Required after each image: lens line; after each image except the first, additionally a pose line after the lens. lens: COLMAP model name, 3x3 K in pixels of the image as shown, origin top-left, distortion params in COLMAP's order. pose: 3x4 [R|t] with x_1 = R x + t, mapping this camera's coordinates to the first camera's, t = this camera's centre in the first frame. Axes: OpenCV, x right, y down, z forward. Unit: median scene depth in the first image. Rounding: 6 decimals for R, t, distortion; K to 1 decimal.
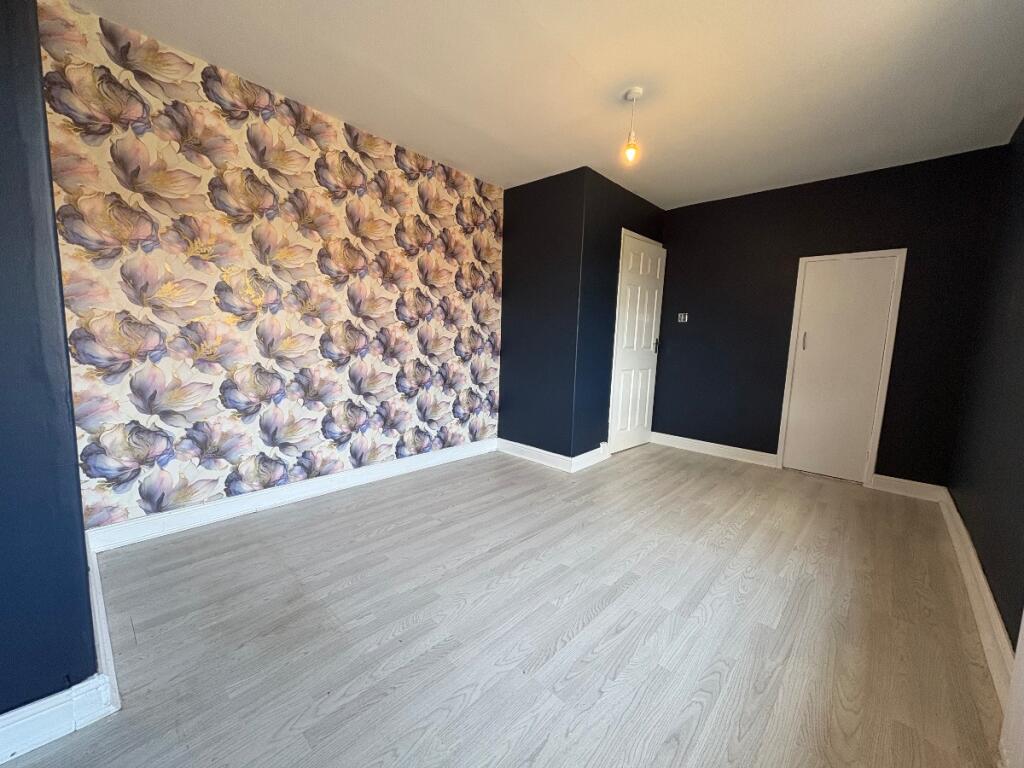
lens RADIAL K [[407.6, 0, 509.5], [0, 407.6, 384.5], [0, 0, 1]] dist [0.002635, 0.000304]
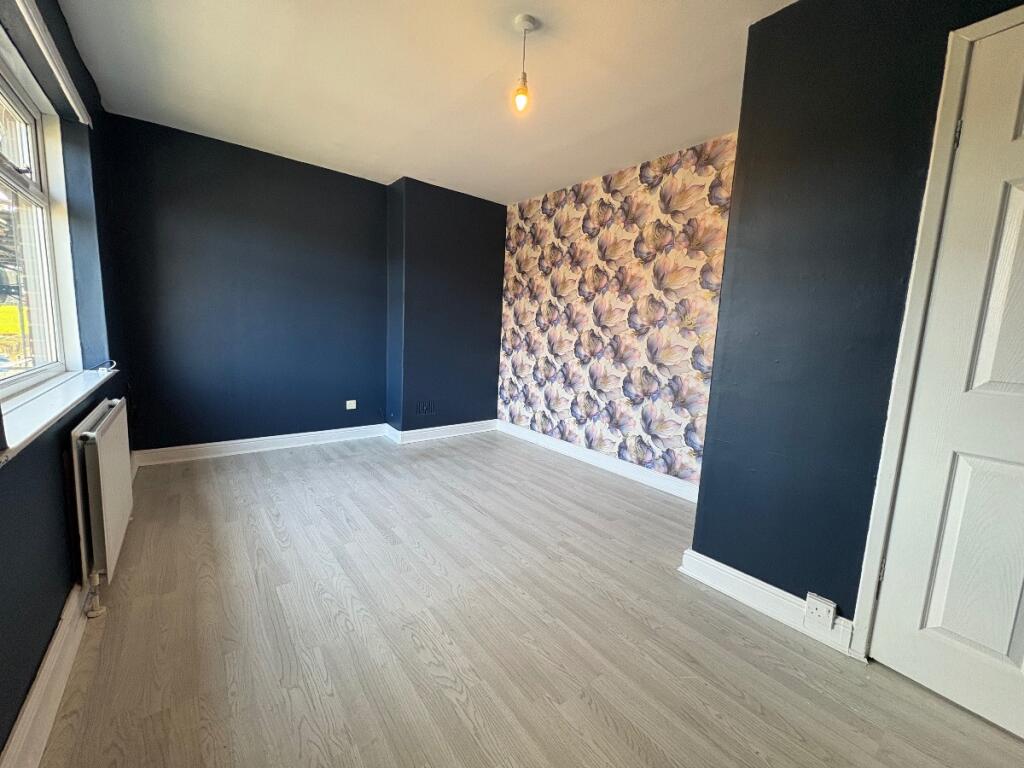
lens RADIAL K [[407.6, 0, 509.5], [0, 407.6, 383.1], [0, 0, 1]] dist [0.002635, 0.000304]
pose [[-0.156334, 0.083633, -0.984157, 0.958066], [-0.166000, 0.980011, 0.109650, -0.094529], [0.973655, 0.180512, -0.139326, 1.006426]]
